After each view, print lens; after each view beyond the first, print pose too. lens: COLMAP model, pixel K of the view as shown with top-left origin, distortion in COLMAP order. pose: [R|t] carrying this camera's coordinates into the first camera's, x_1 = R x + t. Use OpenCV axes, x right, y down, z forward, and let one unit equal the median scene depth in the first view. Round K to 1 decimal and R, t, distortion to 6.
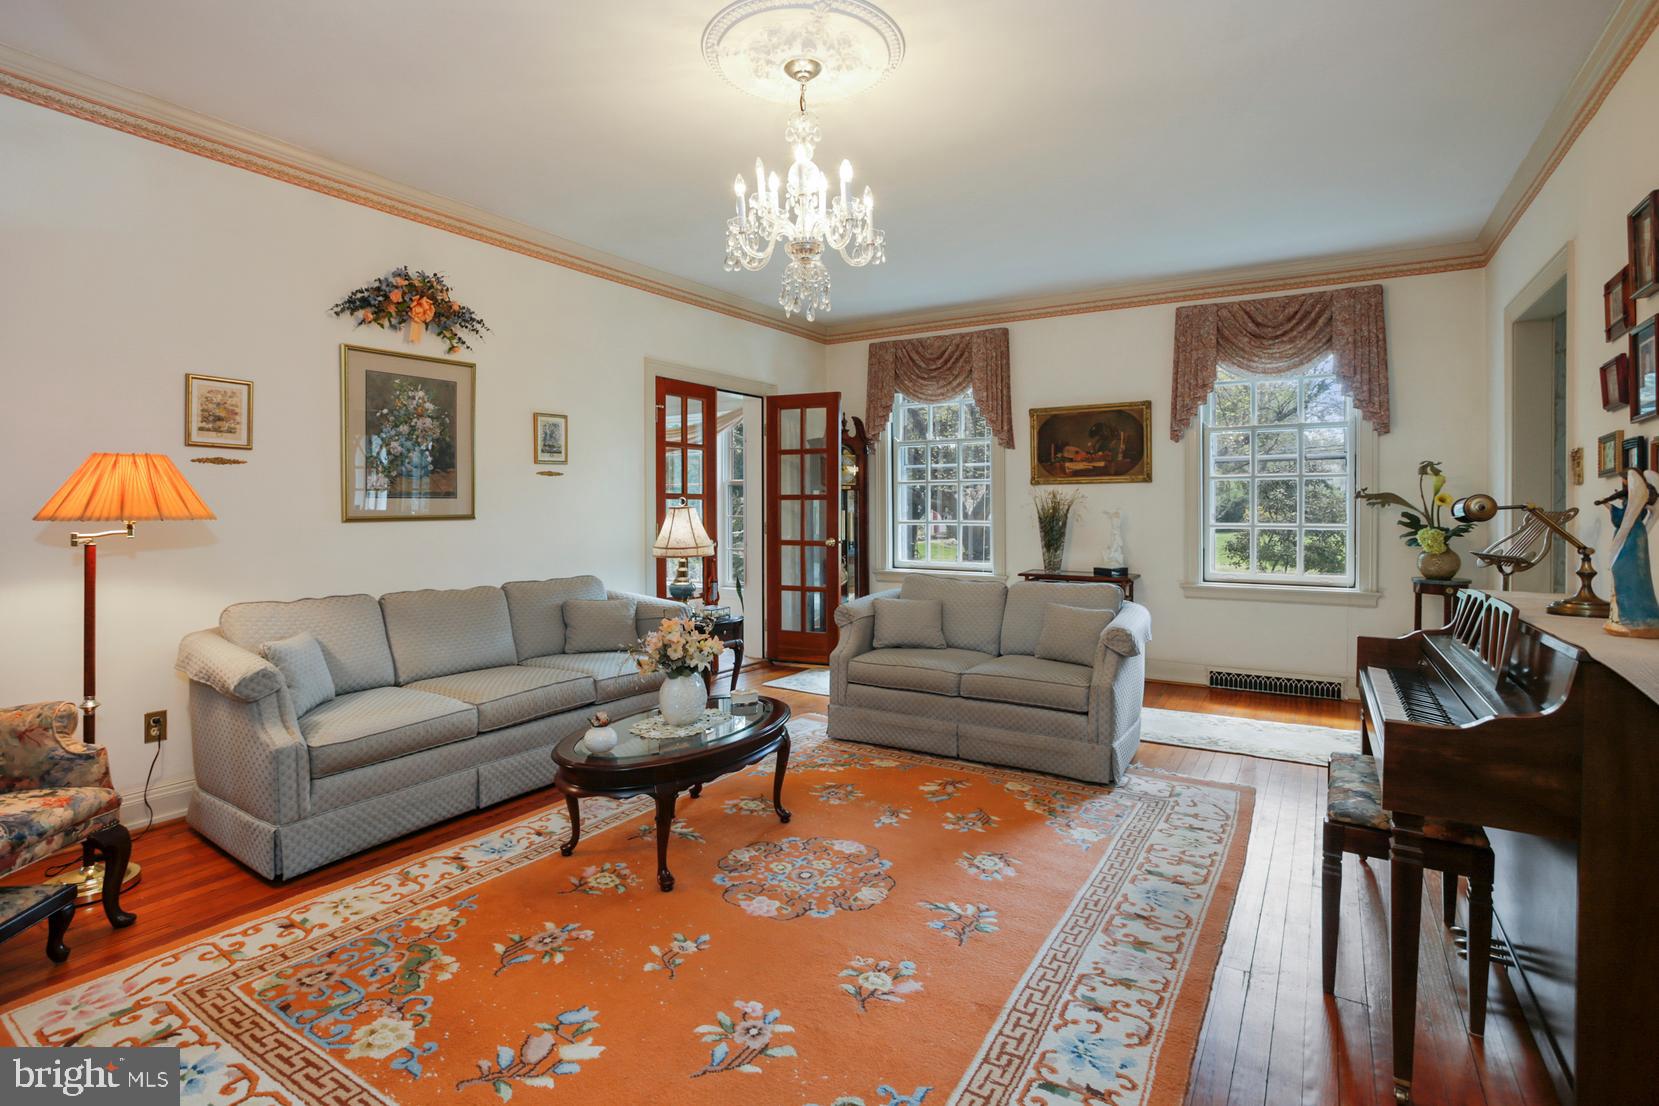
lens RADIAL K [[782.5, 0, 834.1], [0, 782.5, 500.6], [0, 0, 1]] dist [-0.019718, 0.002848]
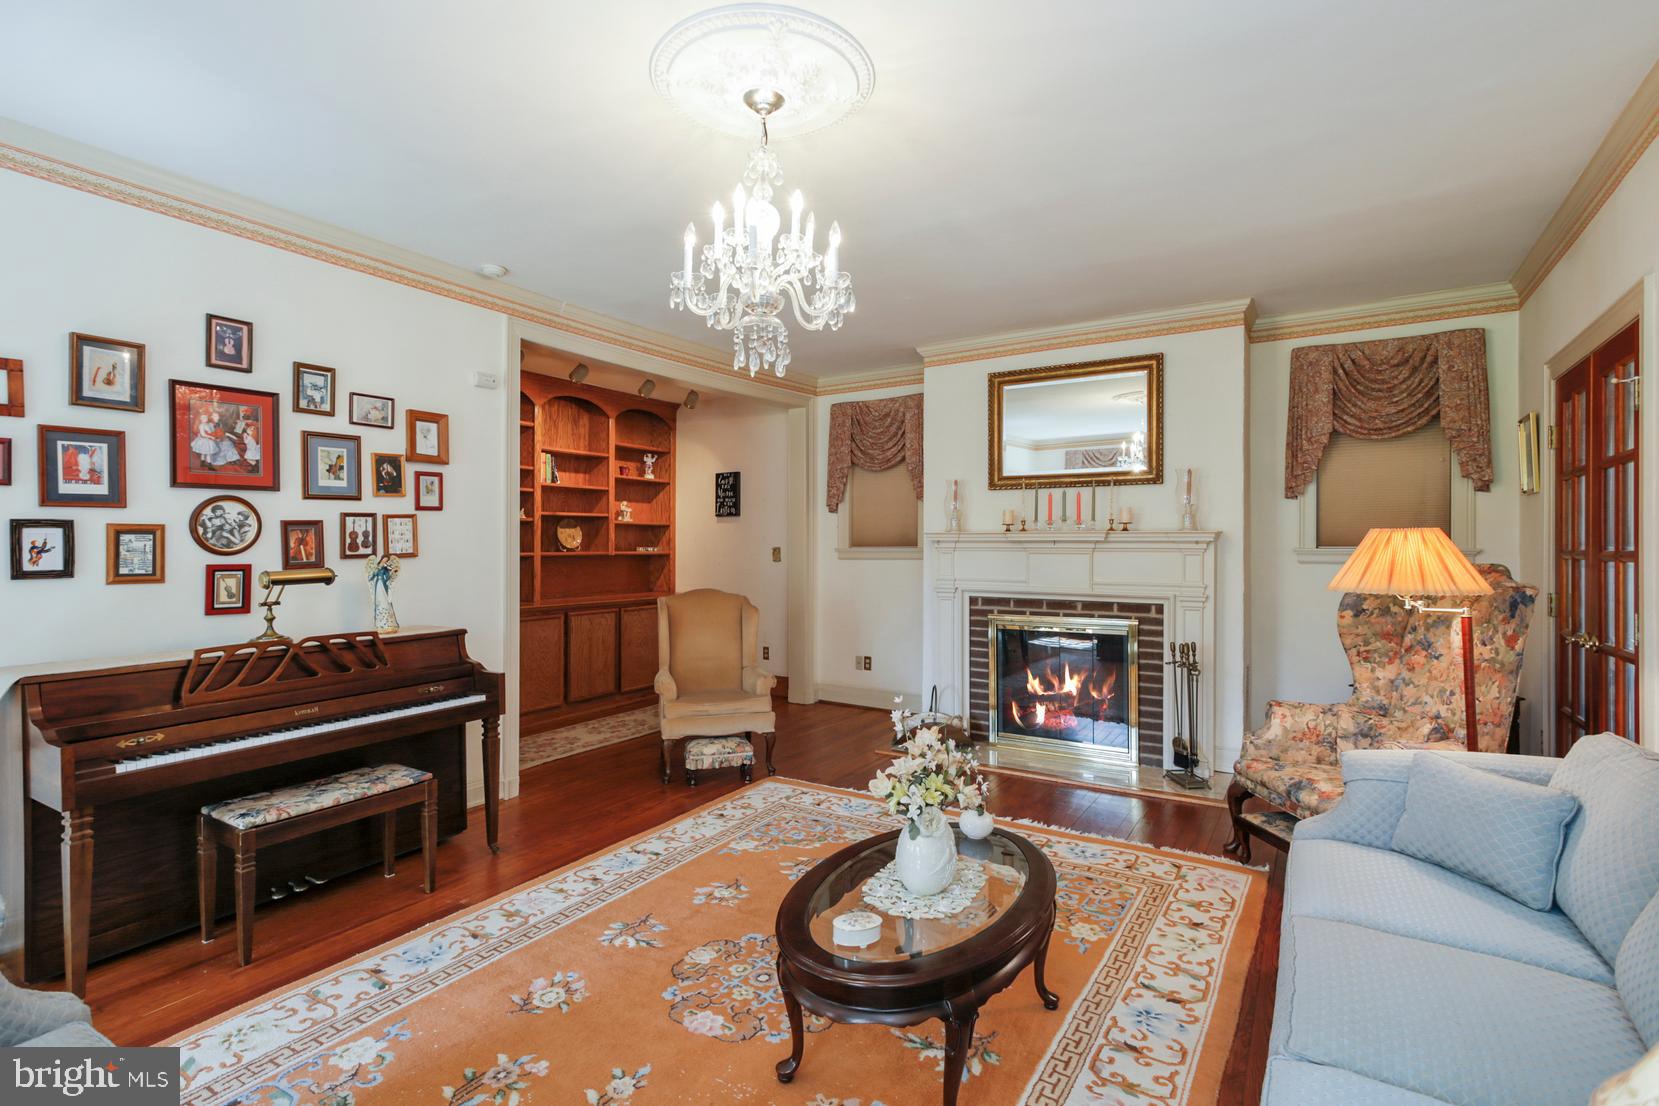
lens RADIAL K [[782.5, 0, 822.3], [0, 782.5, 570.4], [0, 0, 1]] dist [-0.019718, 0.002848]
pose [[-0.999865, -0.001823, 0.016328, -0.122338], [-0.001414, 0.999686, 0.025028, -0.029042], [-0.016368, 0.025002, -0.999553, 1.941033]]
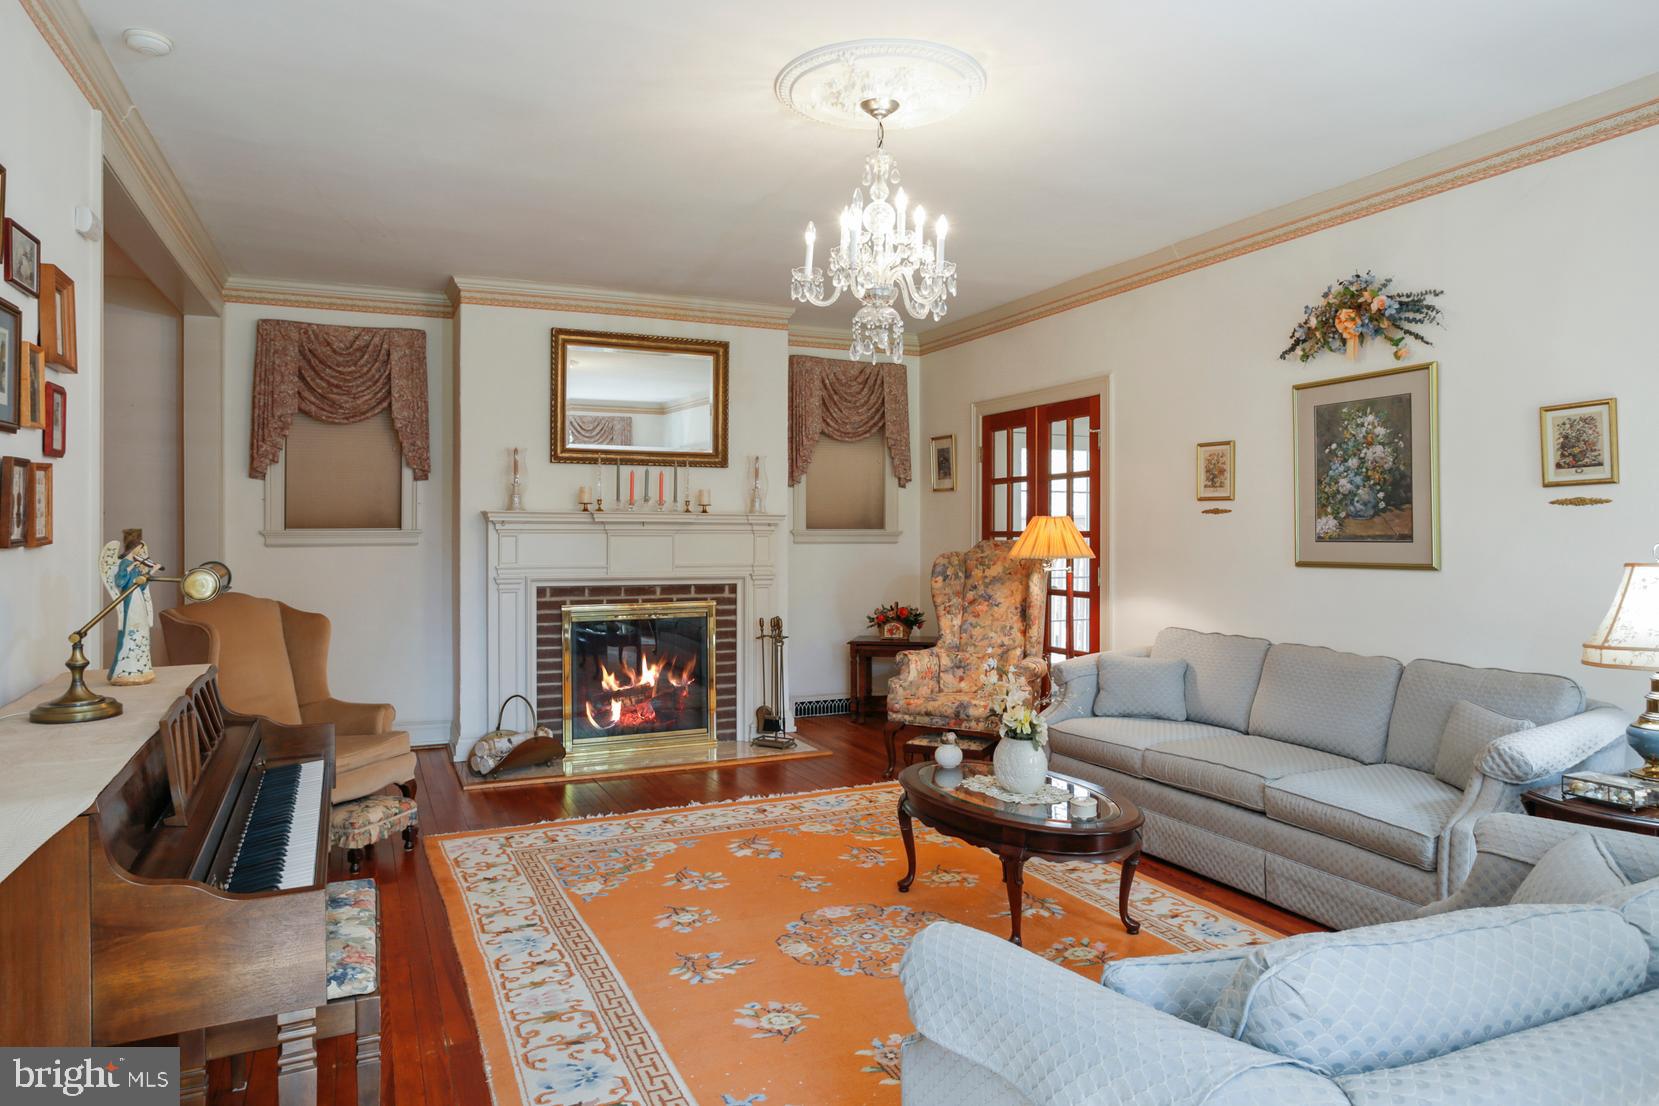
lens RADIAL K [[1044.9, 0, 829.0], [0, 1044.9, 545.9], [0, 0, 1]] dist [-0.065415, -0.000267]
pose [[-0.544310, 0.005962, -0.838863, 1.080369], [0.003259, 0.999982, 0.004992, -0.010629], [0.838878, -0.000016, -0.544320, 1.684689]]
